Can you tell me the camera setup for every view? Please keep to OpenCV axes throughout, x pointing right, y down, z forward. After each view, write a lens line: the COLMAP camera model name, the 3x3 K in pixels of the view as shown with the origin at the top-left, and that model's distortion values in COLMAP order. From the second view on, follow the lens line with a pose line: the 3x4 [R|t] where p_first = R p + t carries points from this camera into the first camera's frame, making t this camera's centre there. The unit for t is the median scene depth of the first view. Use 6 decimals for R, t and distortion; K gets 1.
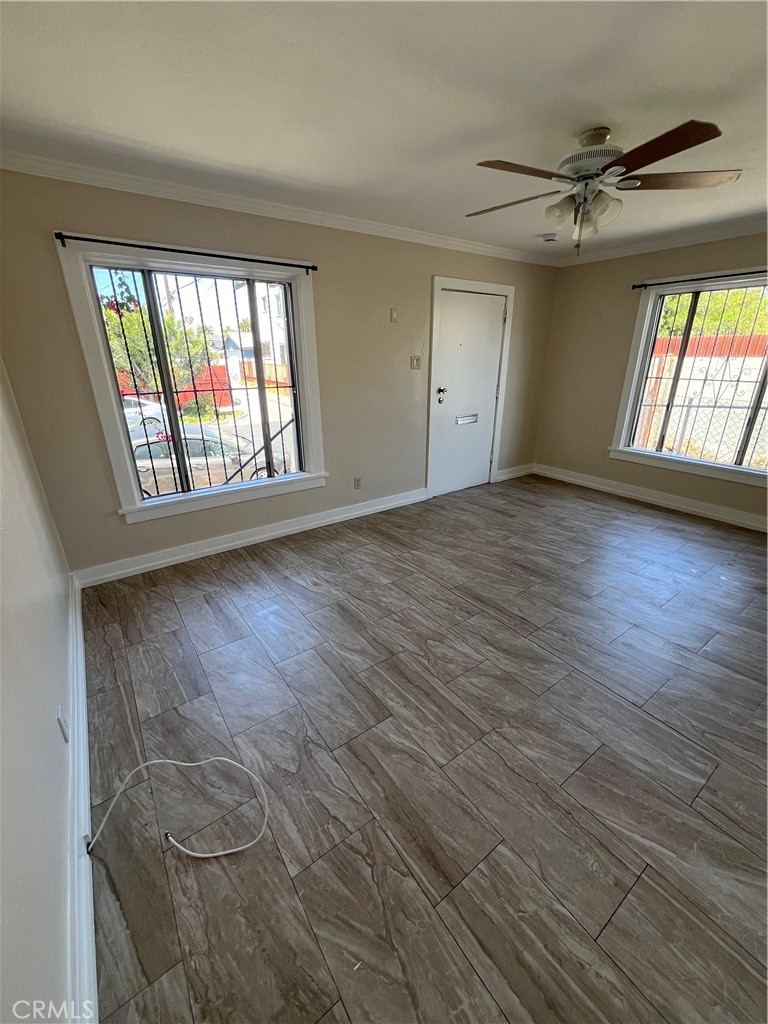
lens RADIAL K [[411.3, 0, 383.5], [0, 411.3, 511.8], [0, 0, 1]] dist [-0.001580, 0.000876]
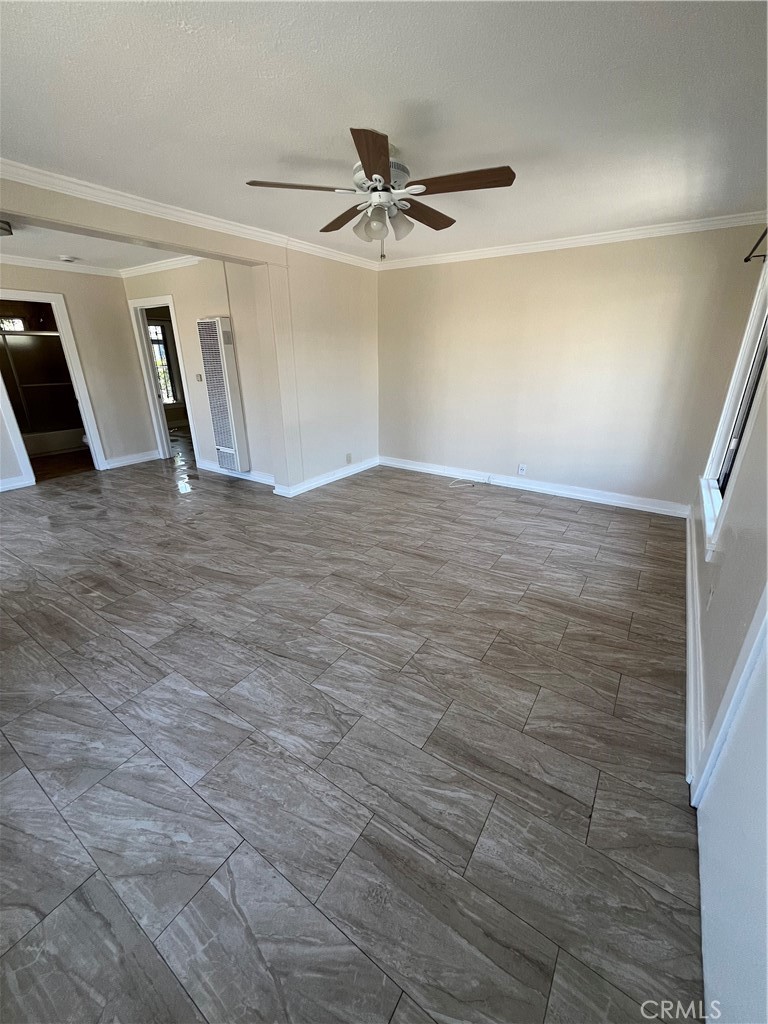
lens RADIAL K [[411.3, 0, 382.6], [0, 411.3, 509.3], [0, 0, 1]] dist [-0.001580, 0.000876]
pose [[-0.936546, 0.134232, -0.323825, 0.519134], [-0.117880, 0.749384, 0.651558, -0.480257], [0.330129, 0.648387, -0.686010, 1.238066]]
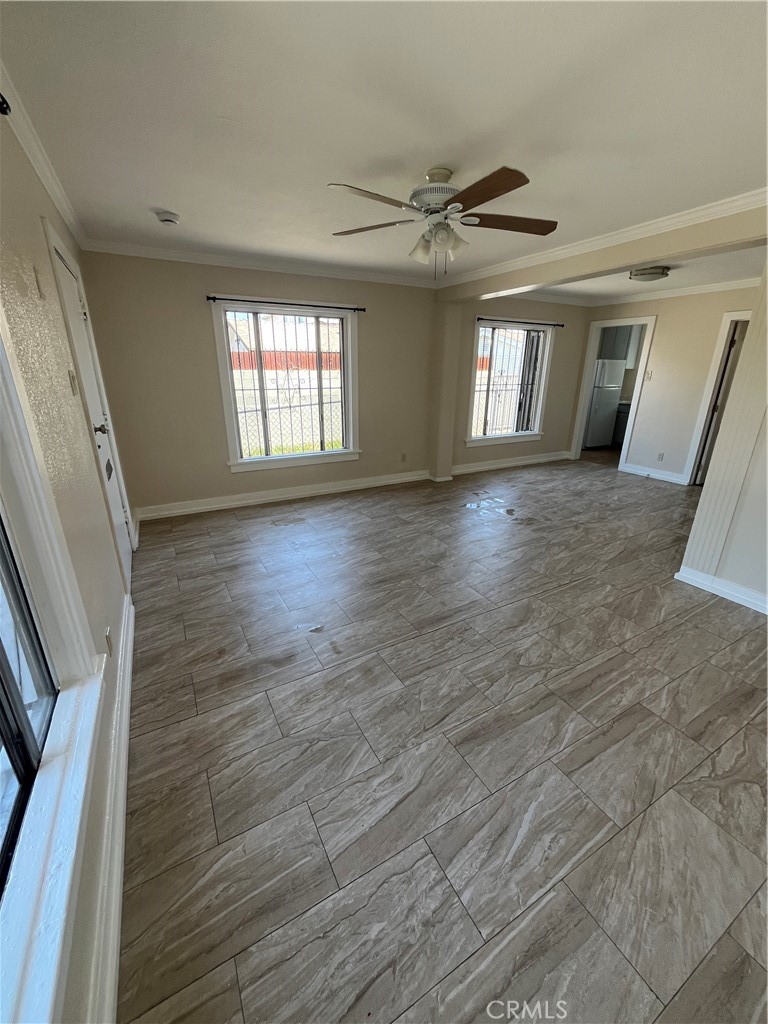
lens RADIAL K [[411.3, 0, 384.0], [0, 411.3, 511.4], [0, 0, 1]] dist [-0.001580, 0.000876]
pose [[0.110513, -0.325426, 0.939087, -0.444897], [0.349809, 0.897151, 0.269728, -0.235490], [-0.930280, 0.298693, 0.212984, 0.616678]]
